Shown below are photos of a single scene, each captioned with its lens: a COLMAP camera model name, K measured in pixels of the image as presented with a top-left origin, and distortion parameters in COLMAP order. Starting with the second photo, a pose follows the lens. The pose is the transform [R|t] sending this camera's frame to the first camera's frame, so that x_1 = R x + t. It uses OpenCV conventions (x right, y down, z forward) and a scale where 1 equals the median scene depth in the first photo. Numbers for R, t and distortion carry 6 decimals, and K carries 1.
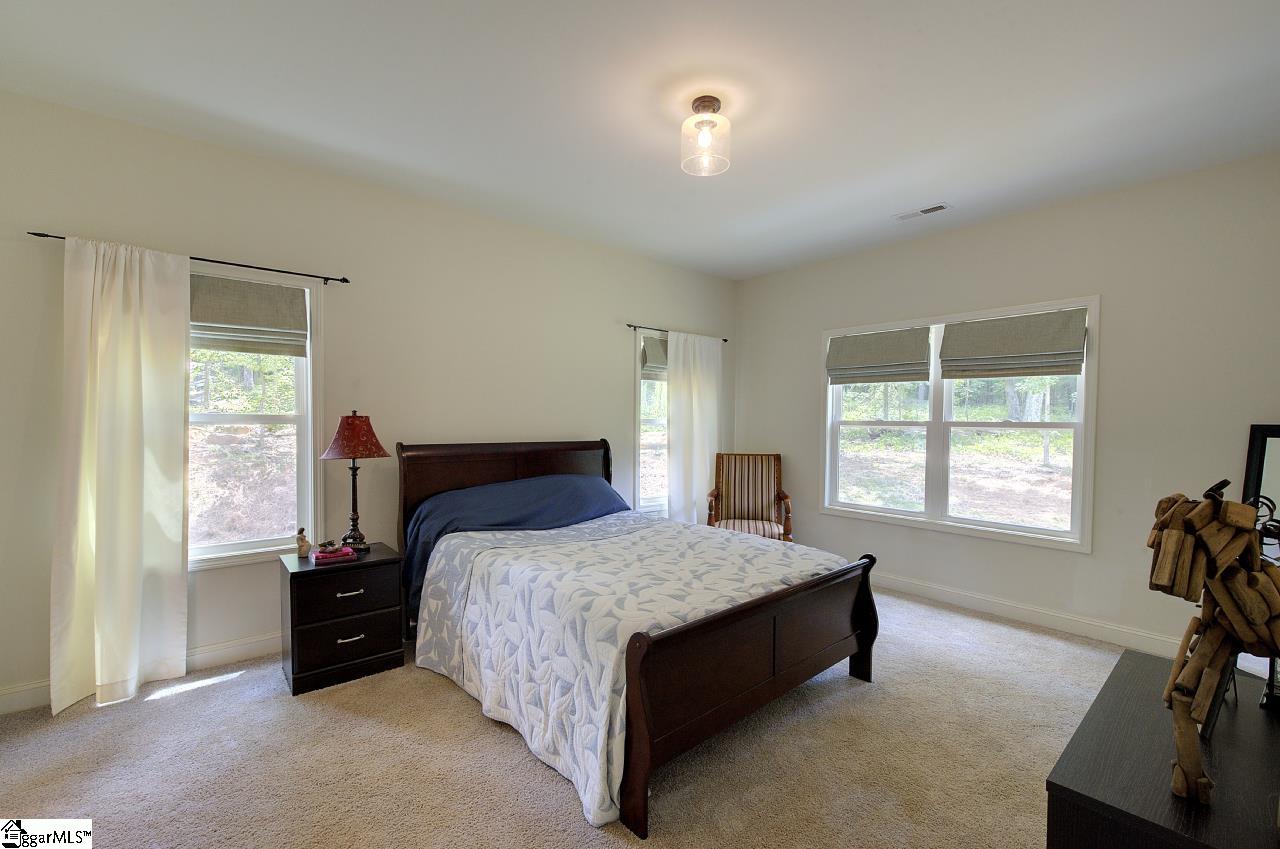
lens RADIAL K [[574.3, 0, 638.0], [0, 574.3, 415.0], [0, 0, 1]] dist [0.004431, 0.001326]
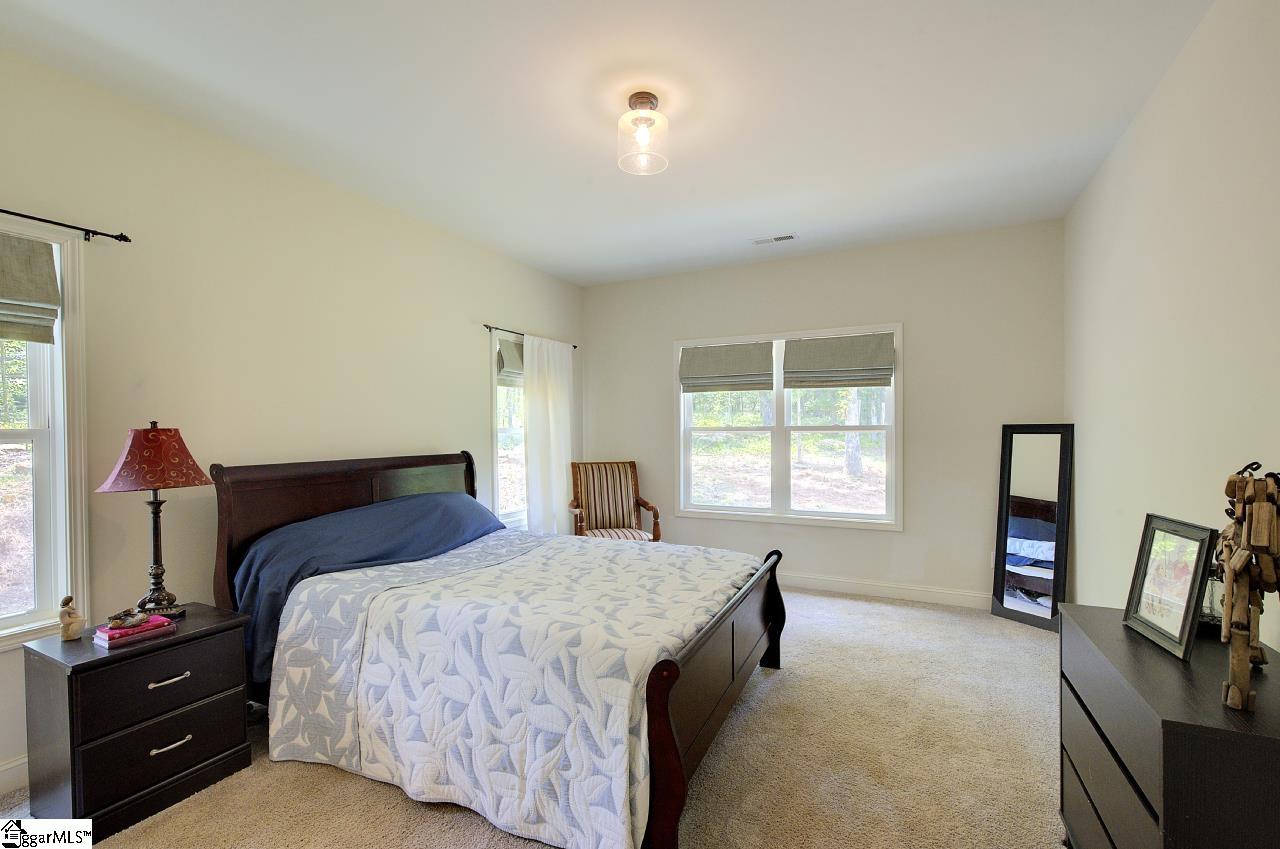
lens RADIAL K [[574.3, 0, 638.0], [0, 574.3, 415.0], [0, 0, 1]] dist [0.004431, 0.001326]
pose [[0.913607, -0.005712, 0.406559, -0.243760], [0.012301, 0.999832, -0.013594, 0.001309], [-0.406413, 0.017421, 0.913523, 0.106650]]
